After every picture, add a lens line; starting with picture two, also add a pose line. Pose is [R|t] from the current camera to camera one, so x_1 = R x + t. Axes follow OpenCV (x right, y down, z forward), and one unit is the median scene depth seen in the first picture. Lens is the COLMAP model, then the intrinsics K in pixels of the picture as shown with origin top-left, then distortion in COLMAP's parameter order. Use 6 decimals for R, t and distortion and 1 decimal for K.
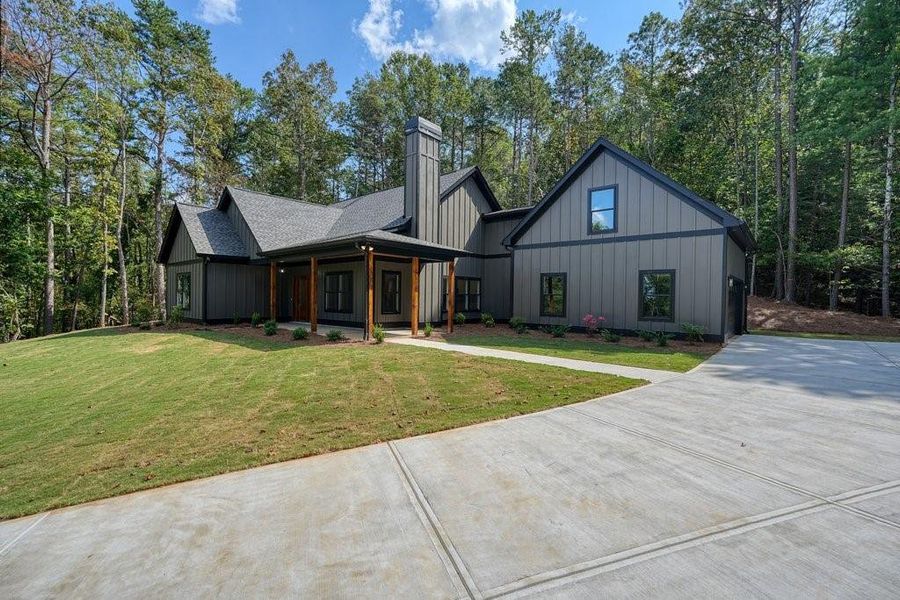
lens RADIAL K [[396.9, 0, 451.4], [0, 396.9, 298.7], [0, 0, 1]] dist [-0.012501, 0.004174]
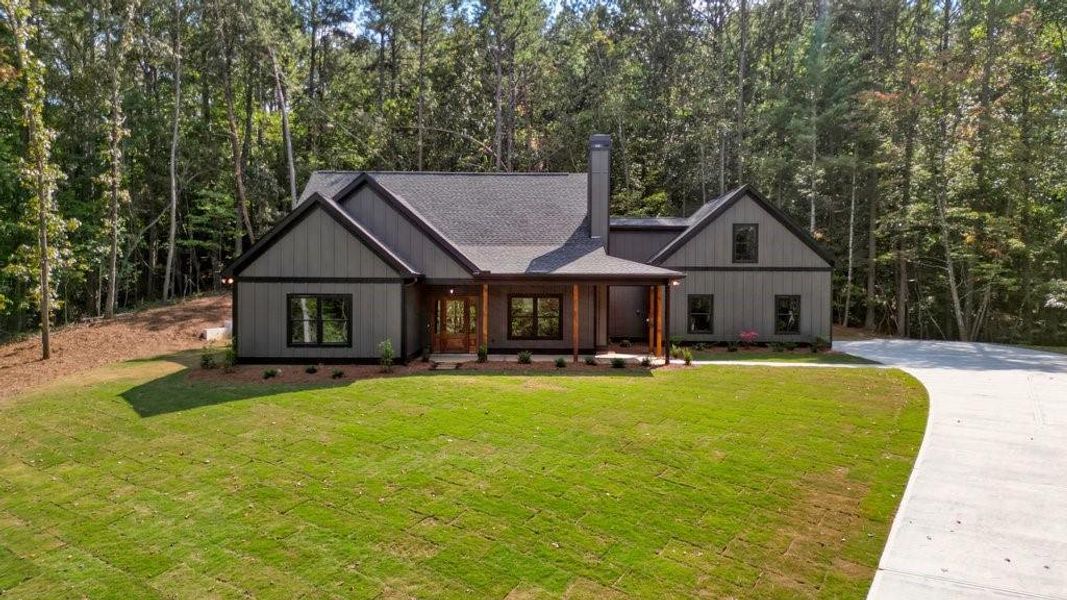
lens RADIAL K [[737.3, 0, 527.6], [0, 737.3, 303.5], [0, 0, 1]] dist [0.034276, -0.019025]
pose [[0.778834, -0.019722, 0.626920, -1.524442], [0.006037, 0.999695, 0.023948, -0.099098], [-0.627201, -0.014867, 0.778716, -0.326957]]
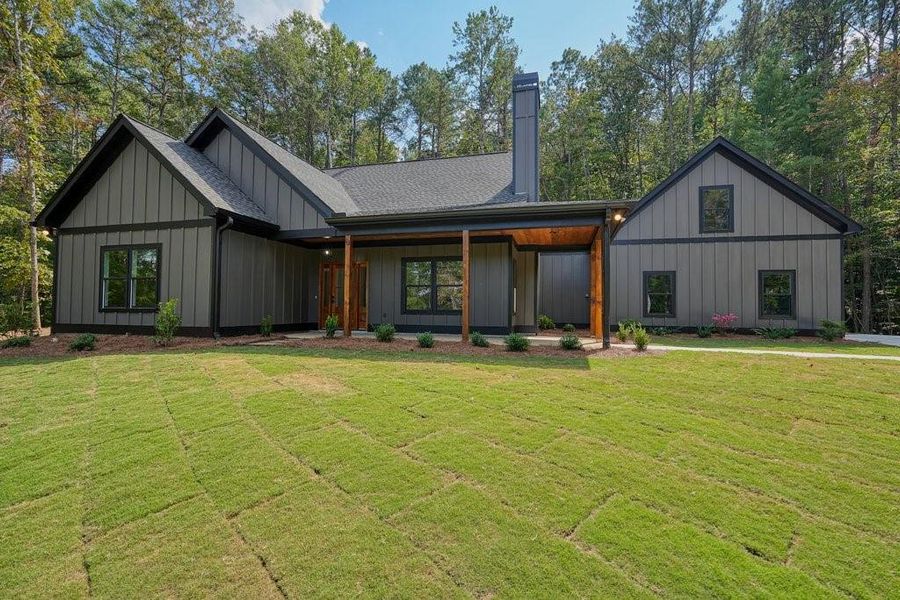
lens RADIAL K [[396.9, 0, 451.1], [0, 396.9, 301.6], [0, 0, 1]] dist [-0.012501, 0.004174]
pose [[0.908155, 0.009547, 0.418526, -0.634985], [0.000471, 0.999716, -0.023827, 0.031928], [-0.418635, 0.021835, 0.907892, 0.380176]]
